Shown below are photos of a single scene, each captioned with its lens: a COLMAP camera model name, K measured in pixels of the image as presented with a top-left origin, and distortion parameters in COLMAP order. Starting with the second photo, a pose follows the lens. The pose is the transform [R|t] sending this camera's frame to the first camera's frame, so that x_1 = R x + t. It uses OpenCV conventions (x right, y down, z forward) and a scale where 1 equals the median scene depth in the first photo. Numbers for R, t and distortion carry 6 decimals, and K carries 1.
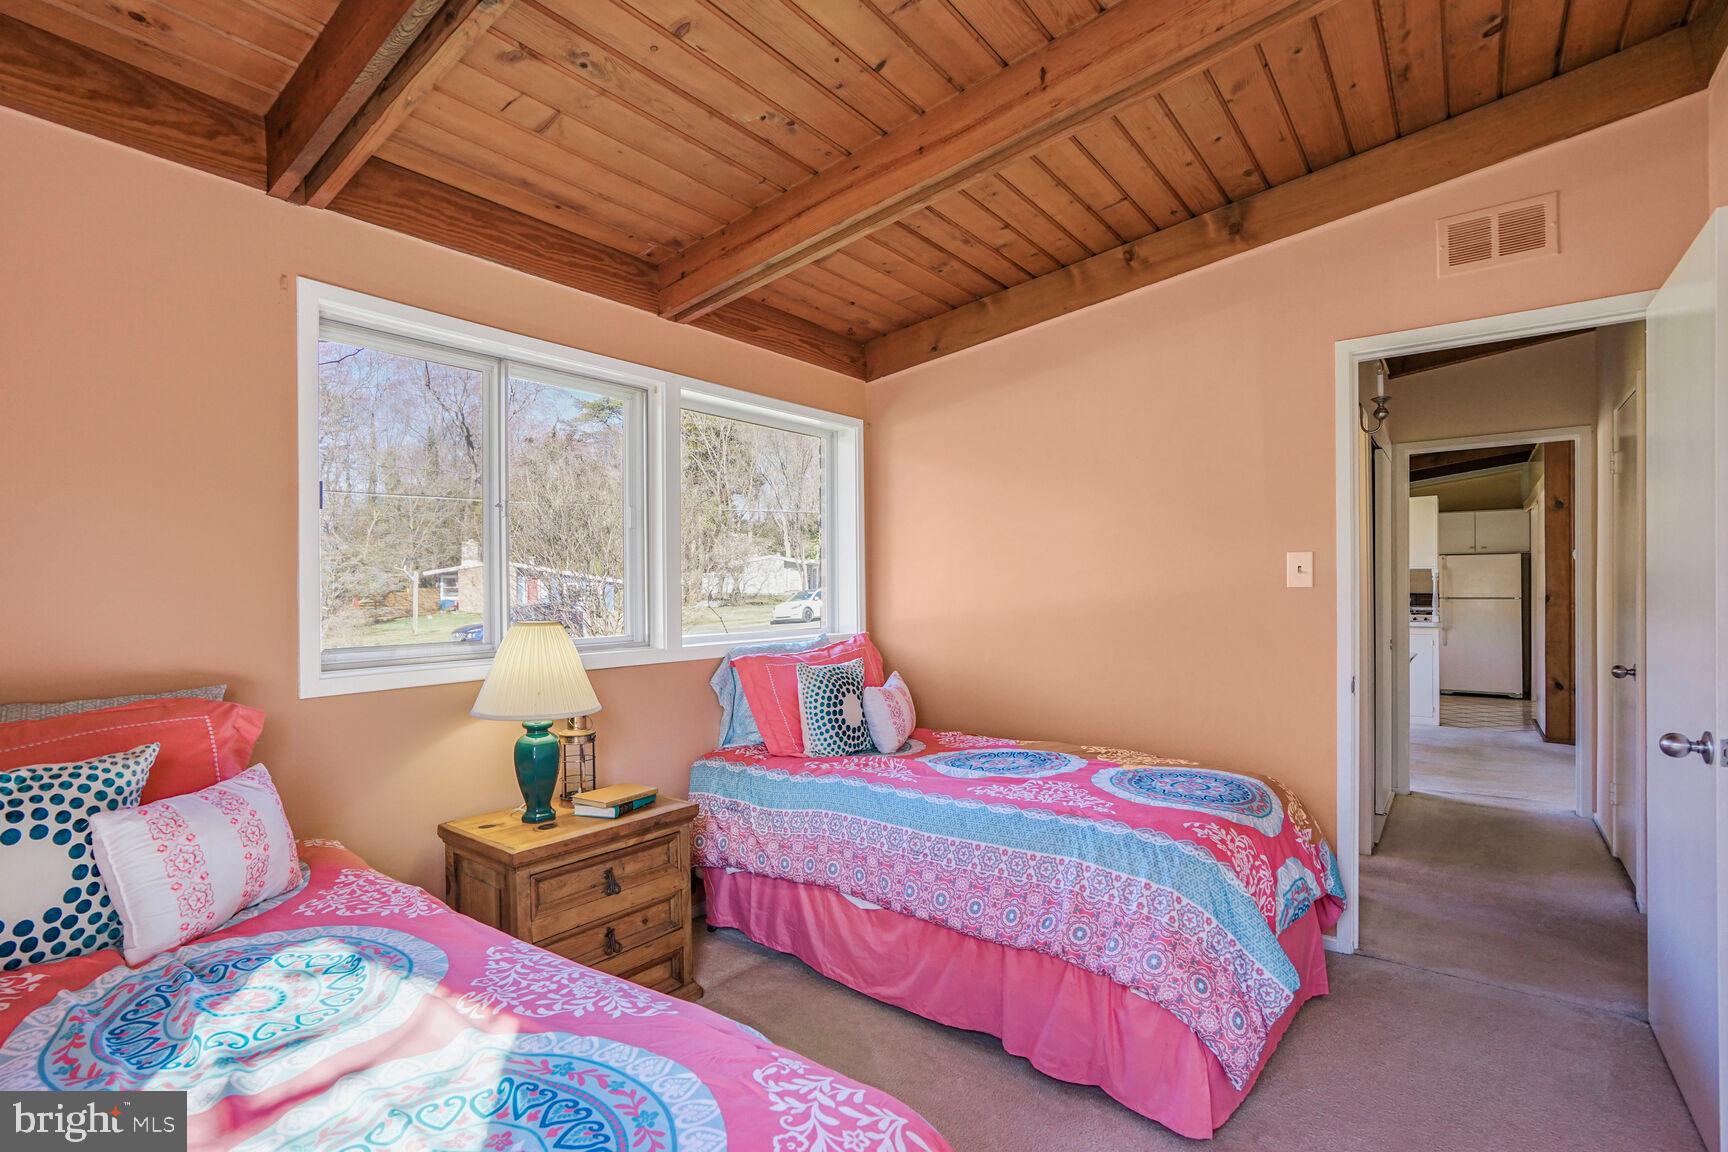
lens RADIAL K [[799.9, 0, 866.2], [0, 799.9, 579.5], [0, 0, 1]] dist [-0.004667, -0.000070]
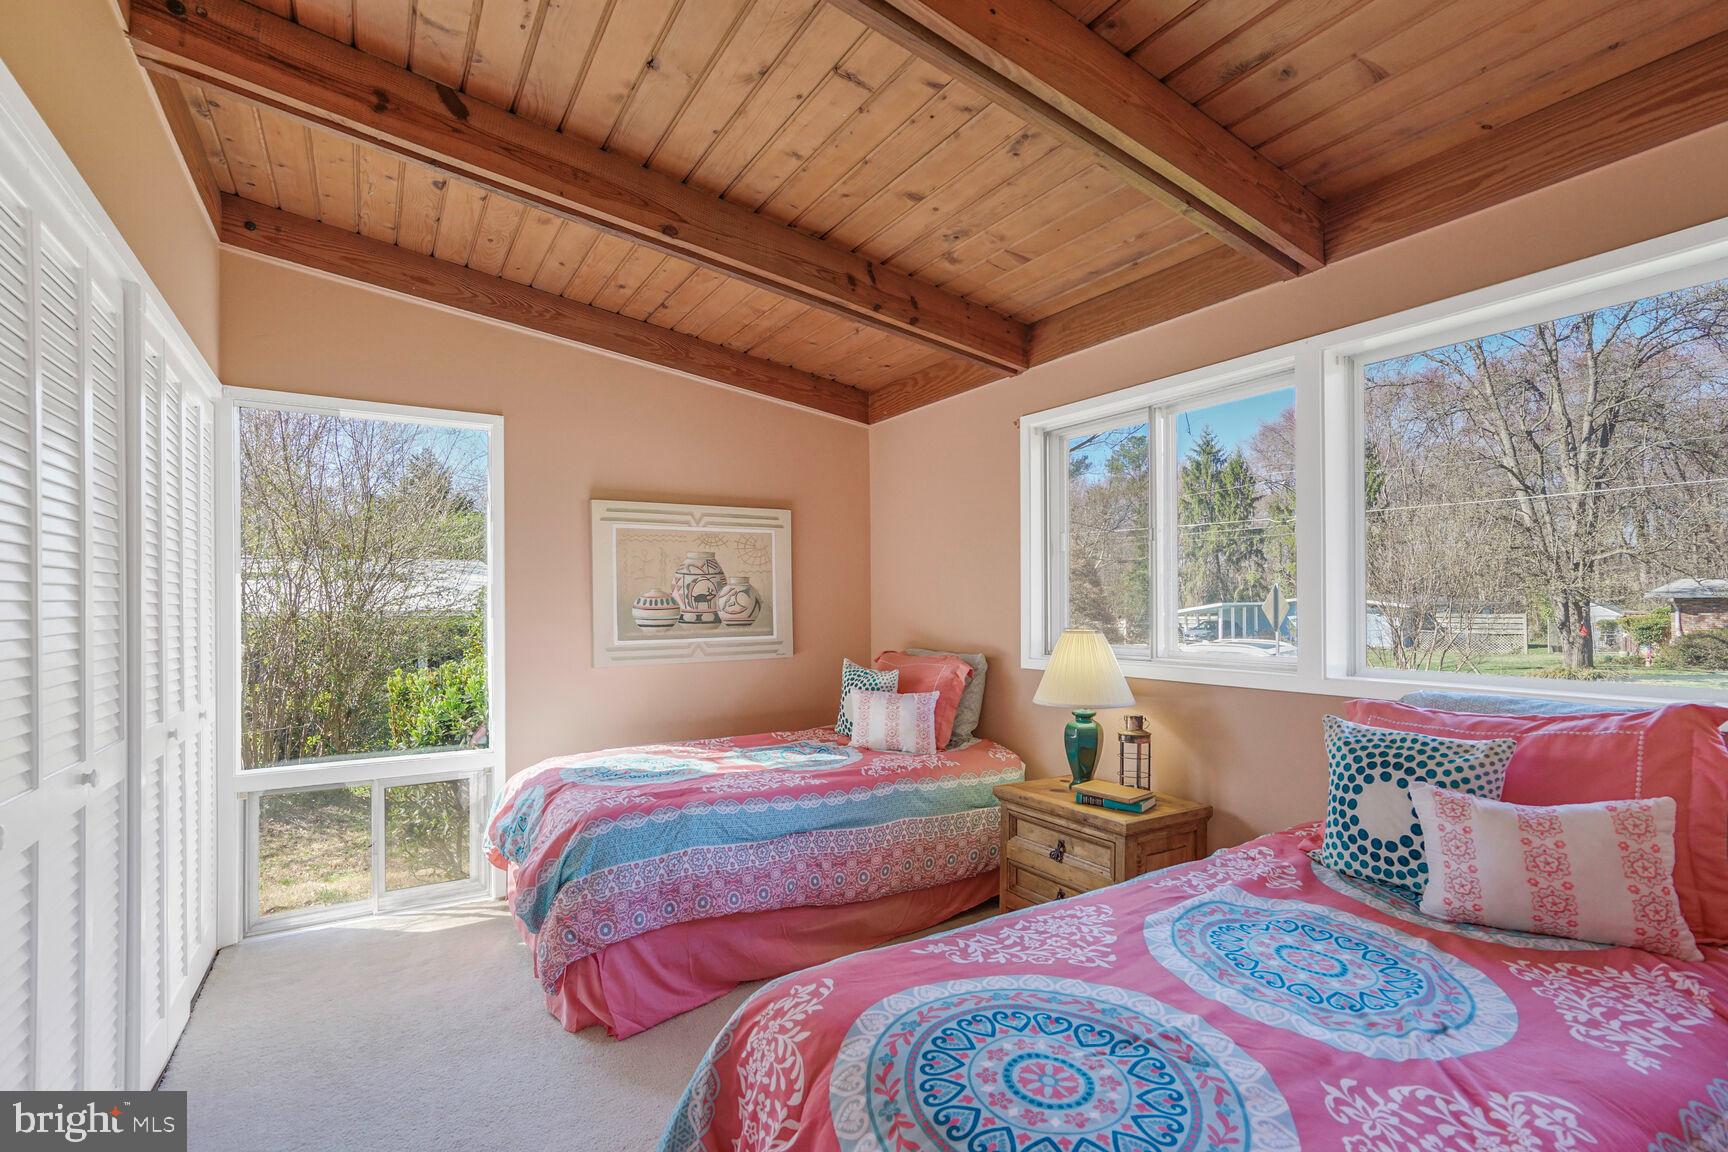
lens RADIAL K [[799.9, 0, 866.1], [0, 799.9, 594.8], [0, 0, 1]] dist [-0.004667, -0.000070]
pose [[-0.348559, -0.008639, -0.937247, 0.678680], [0.010565, 0.999858, -0.013145, 0.008628], [0.937227, -0.014484, -0.348418, 0.865313]]
